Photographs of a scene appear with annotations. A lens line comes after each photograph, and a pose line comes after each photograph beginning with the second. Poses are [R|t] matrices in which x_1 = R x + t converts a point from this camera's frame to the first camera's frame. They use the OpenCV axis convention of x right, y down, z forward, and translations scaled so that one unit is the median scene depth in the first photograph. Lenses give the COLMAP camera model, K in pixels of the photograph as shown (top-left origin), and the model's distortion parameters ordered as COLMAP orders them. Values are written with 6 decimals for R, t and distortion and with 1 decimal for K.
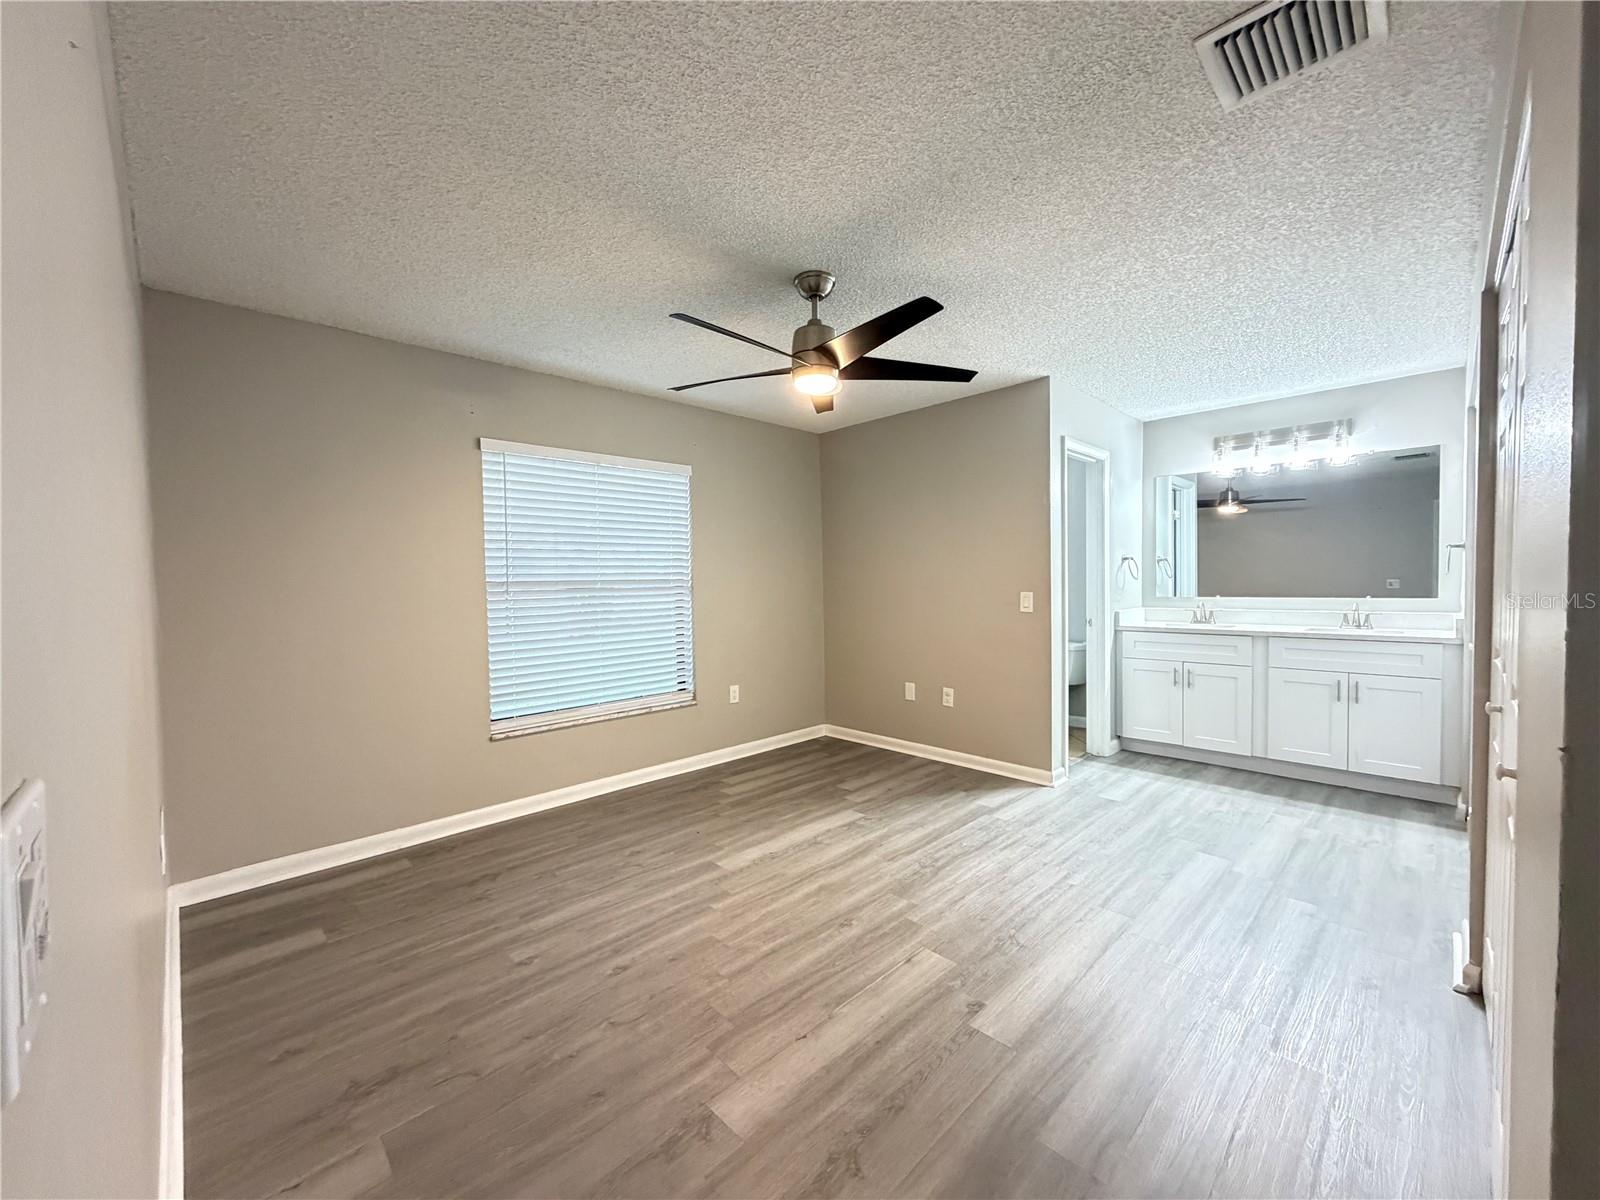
lens RADIAL K [[635.4, 0, 796.2], [0, 635.4, 608.8], [0, 0, 1]] dist [-0.000324, 0.000281]
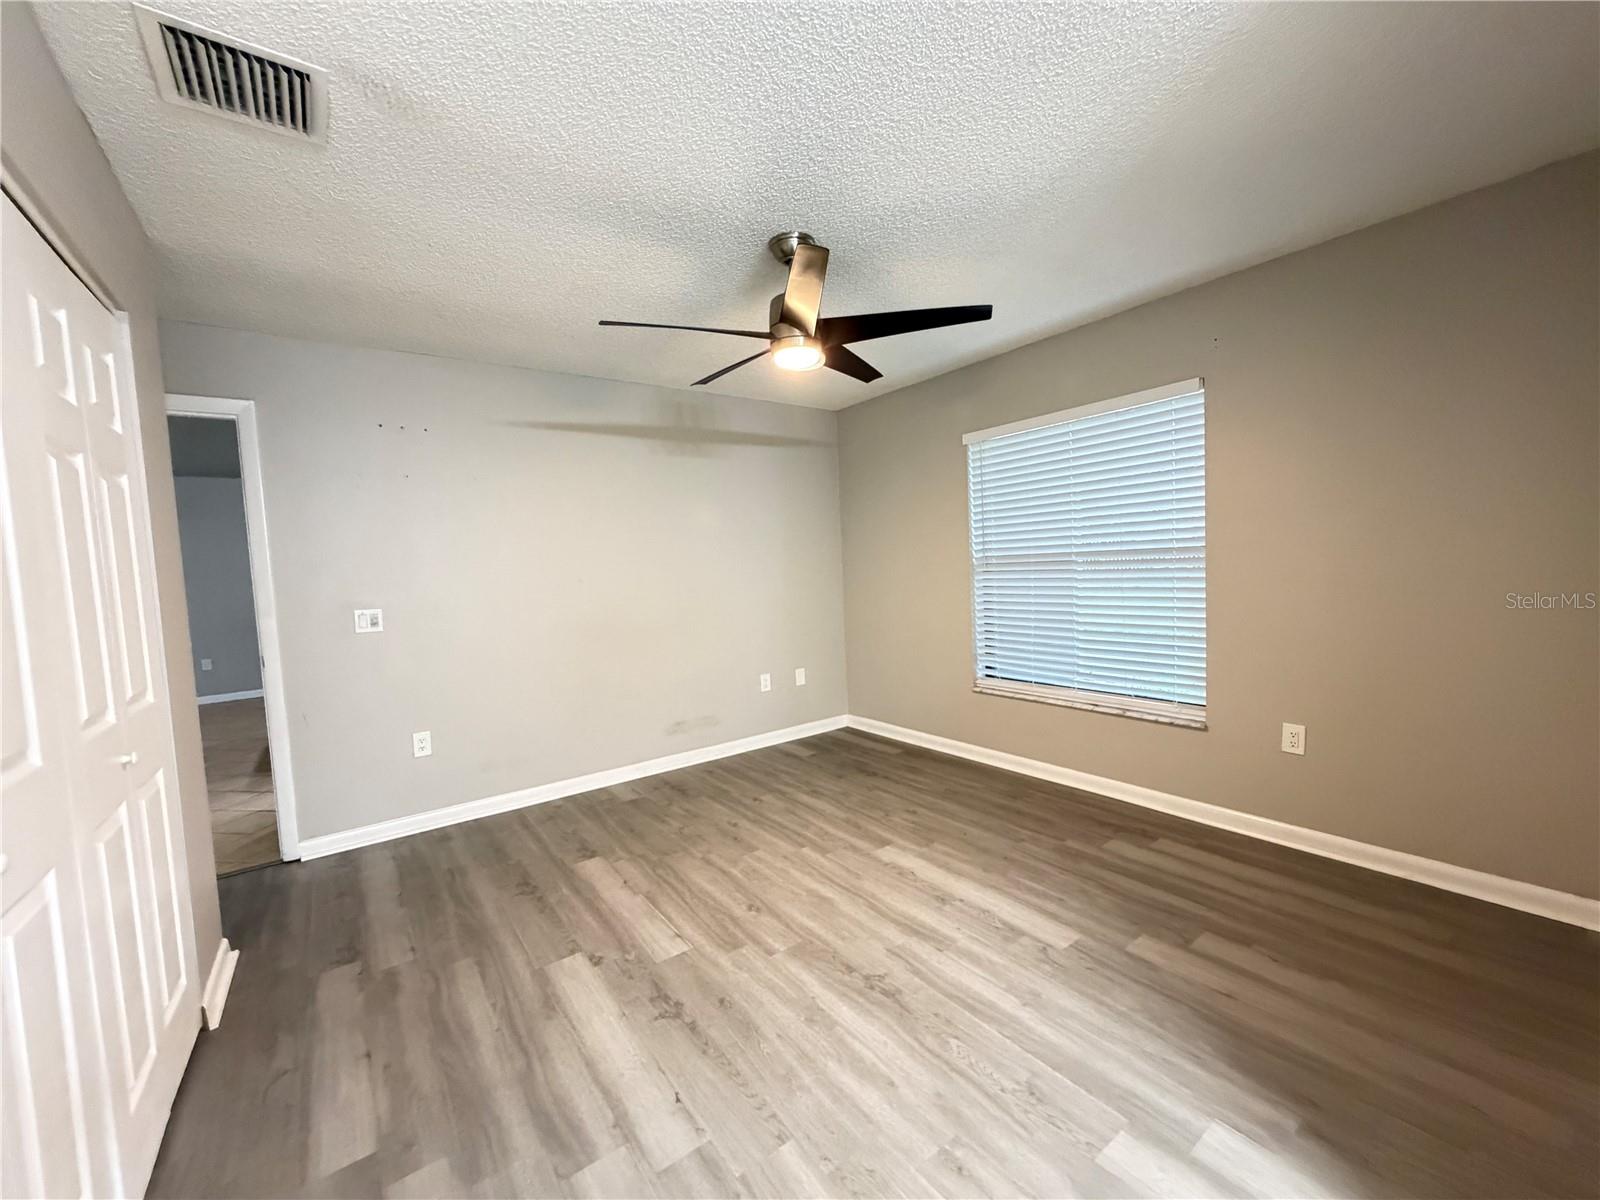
lens RADIAL K [[635.4, 0, 795.5], [0, 635.4, 603.1], [0, 0, 1]] dist [-0.000324, 0.000281]
pose [[-0.142821, 0.084445, -0.986140, 0.783635], [0.005916, 0.996409, 0.084467, -0.062502], [0.989731, 0.006230, -0.142808, 0.912754]]
